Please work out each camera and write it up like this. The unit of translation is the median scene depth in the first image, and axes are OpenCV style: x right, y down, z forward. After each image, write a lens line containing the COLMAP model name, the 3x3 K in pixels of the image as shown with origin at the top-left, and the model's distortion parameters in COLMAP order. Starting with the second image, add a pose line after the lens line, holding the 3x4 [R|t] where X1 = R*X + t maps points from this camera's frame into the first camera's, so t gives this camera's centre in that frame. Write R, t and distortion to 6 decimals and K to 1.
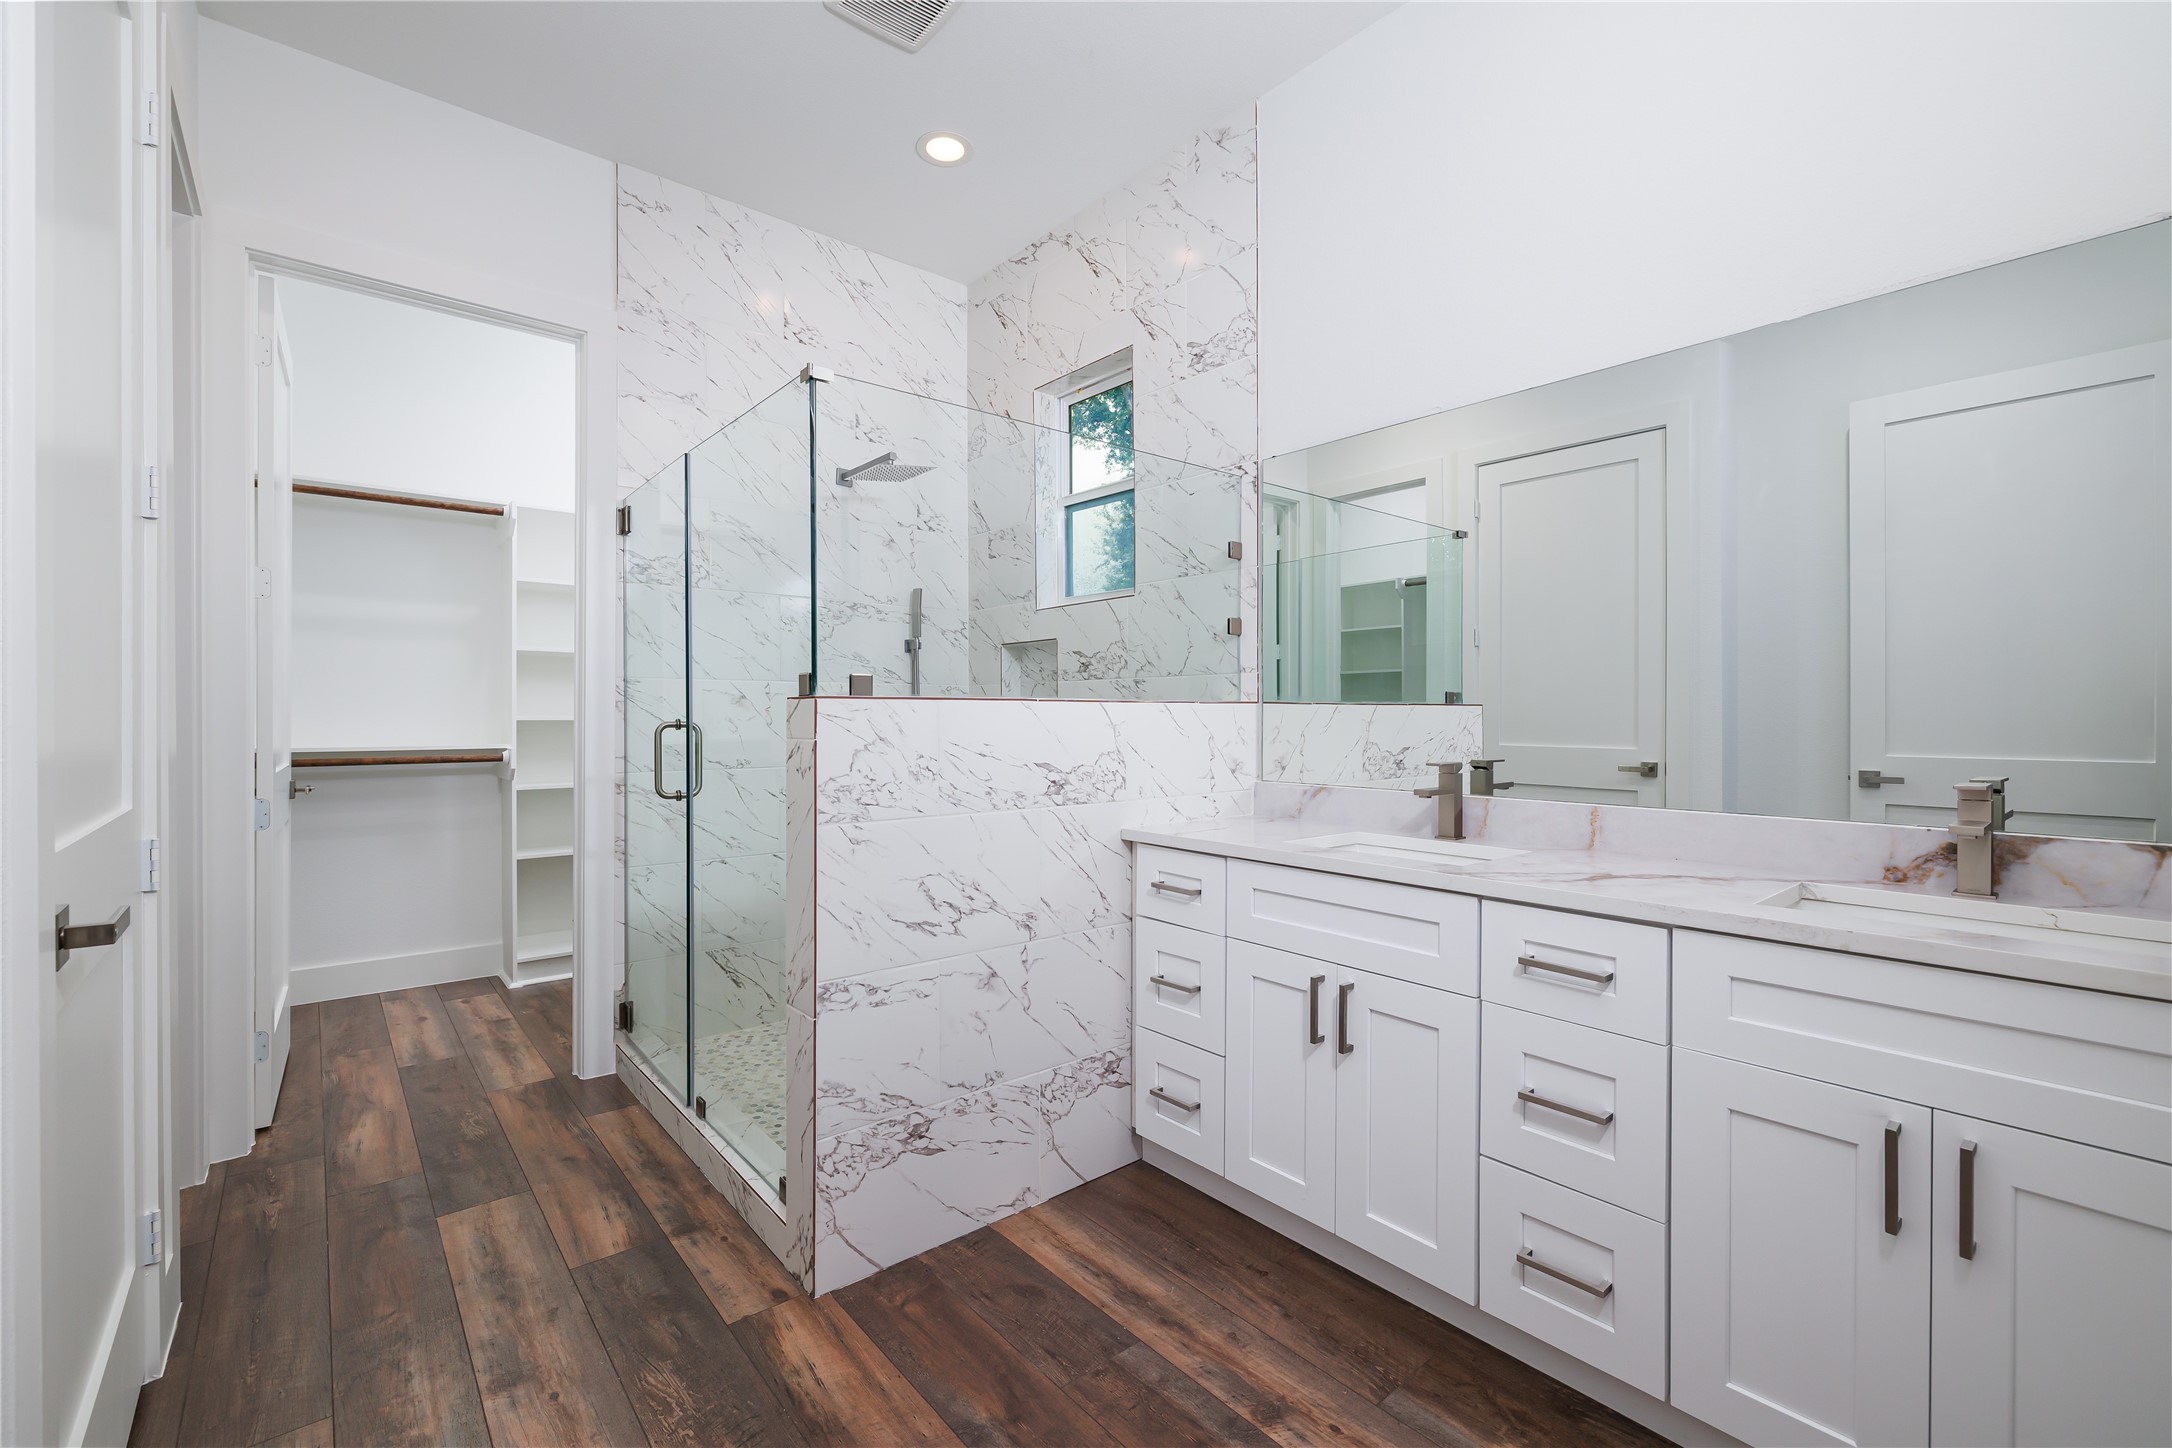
lens RADIAL K [[917.5, 0, 1076.5], [0, 917.5, 711.8], [0, 0, 1]] dist [-0.004289, 0.001330]
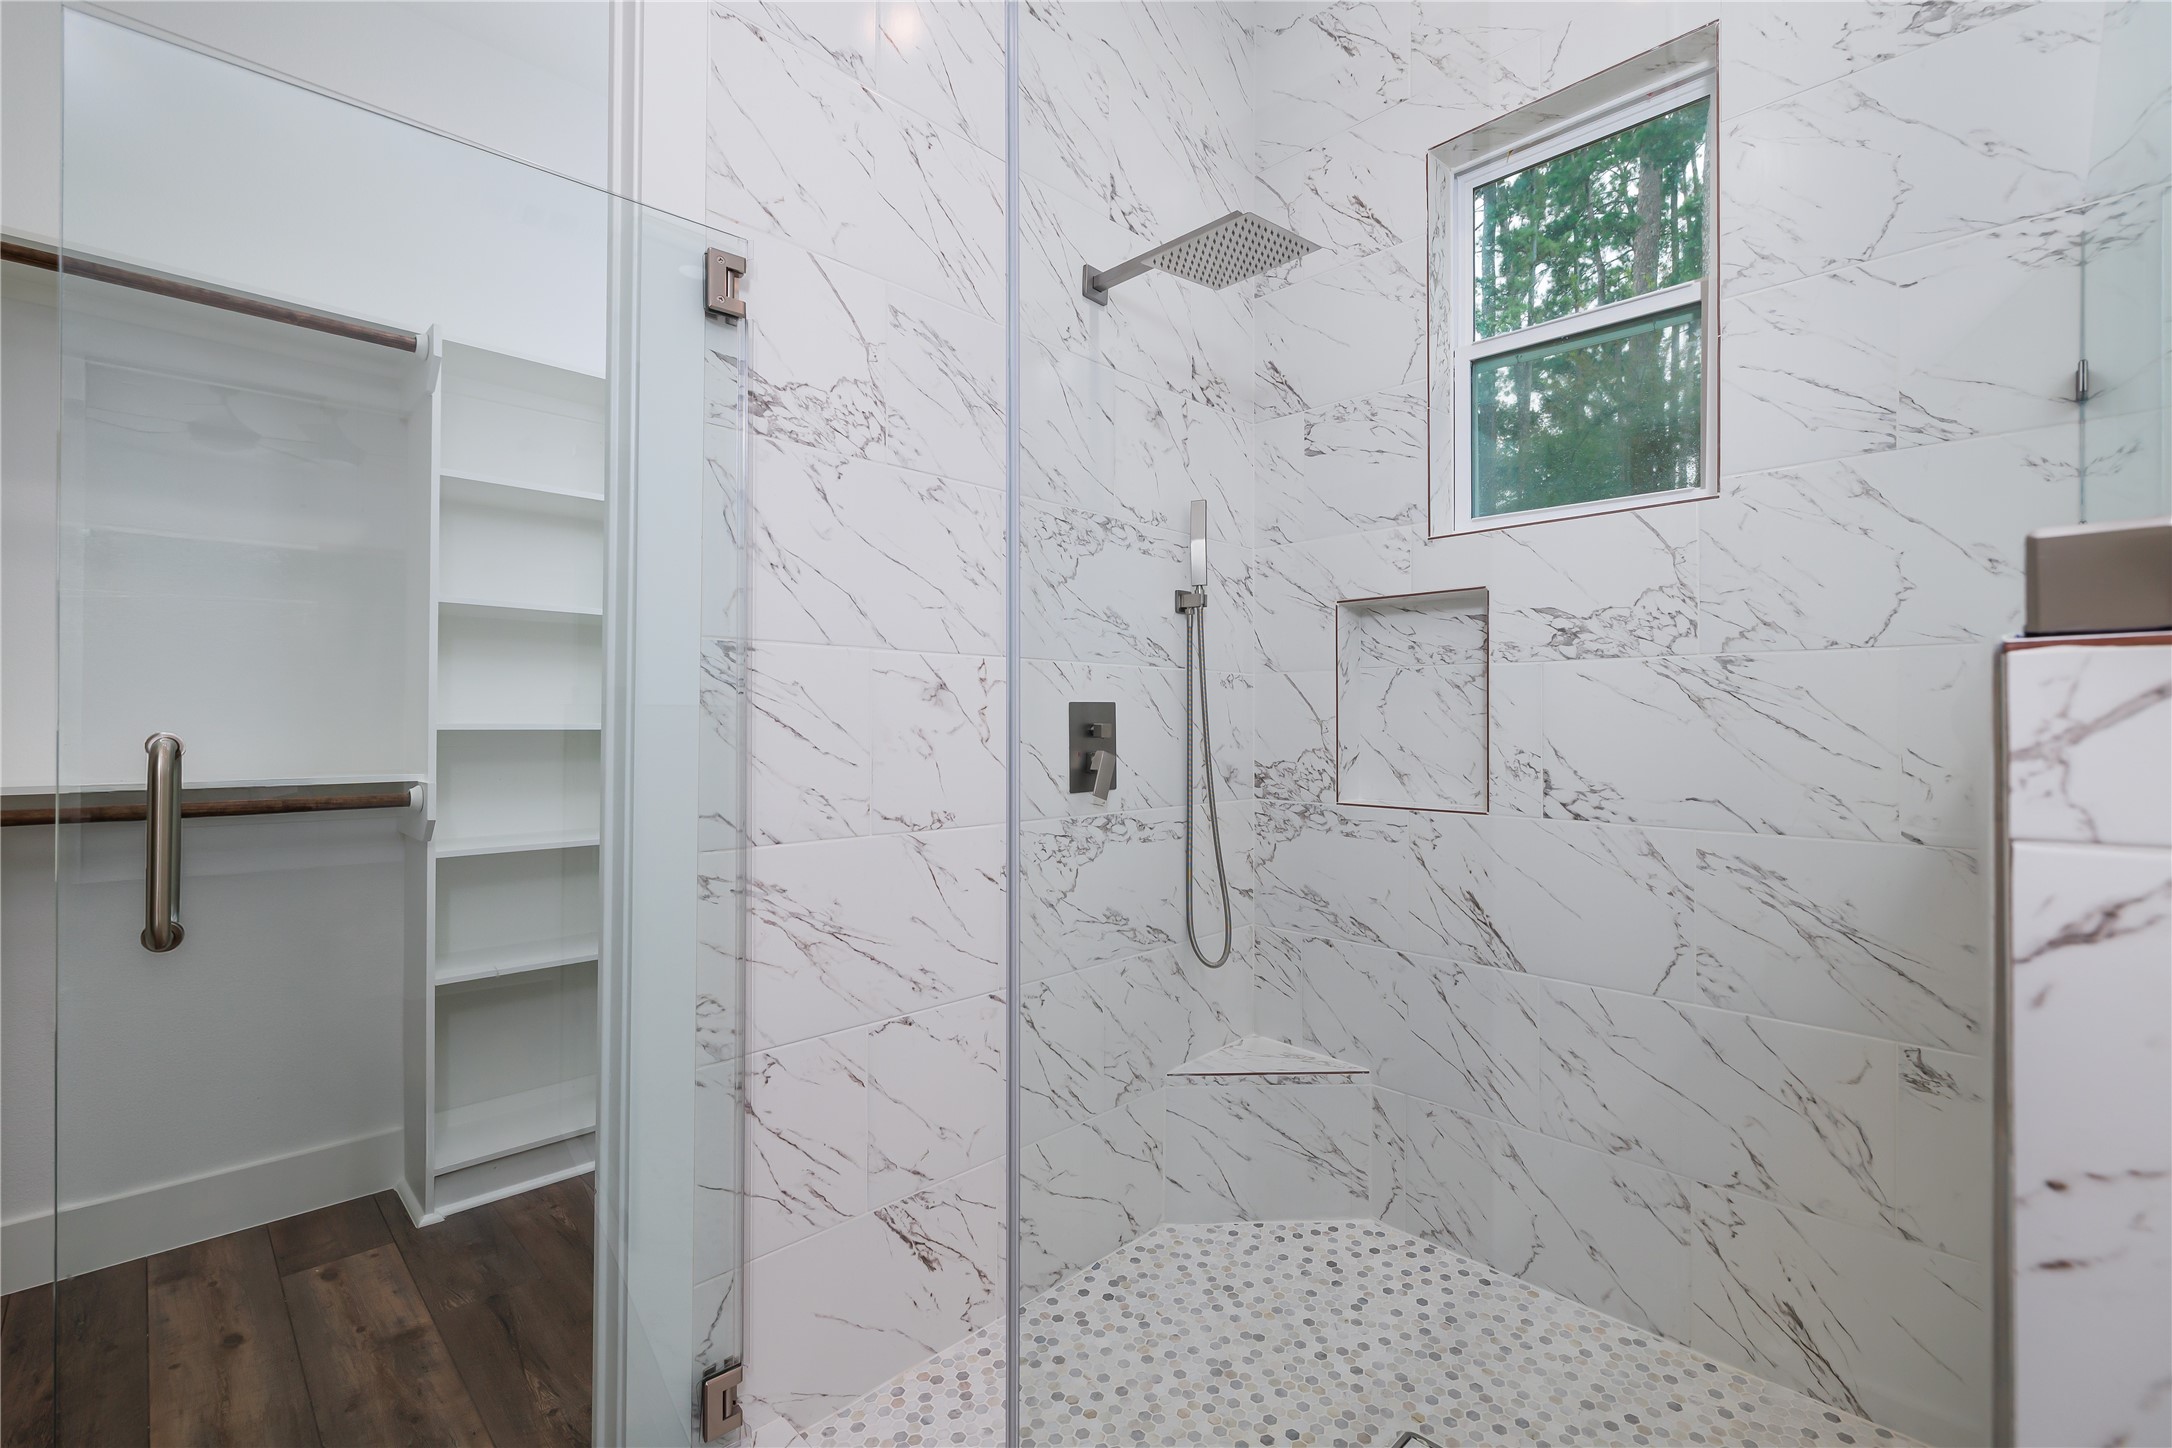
lens RADIAL K [[952.1, 0, 1134.3], [0, 952.1, 710.7], [0, 0, 1]] dist [0.003971, -0.000138]
pose [[0.994022, 0.003626, 0.109122, -0.286906], [-0.003007, 0.999978, -0.005830, -0.000014], [-0.109141, 0.005467, 0.994011, 0.429149]]
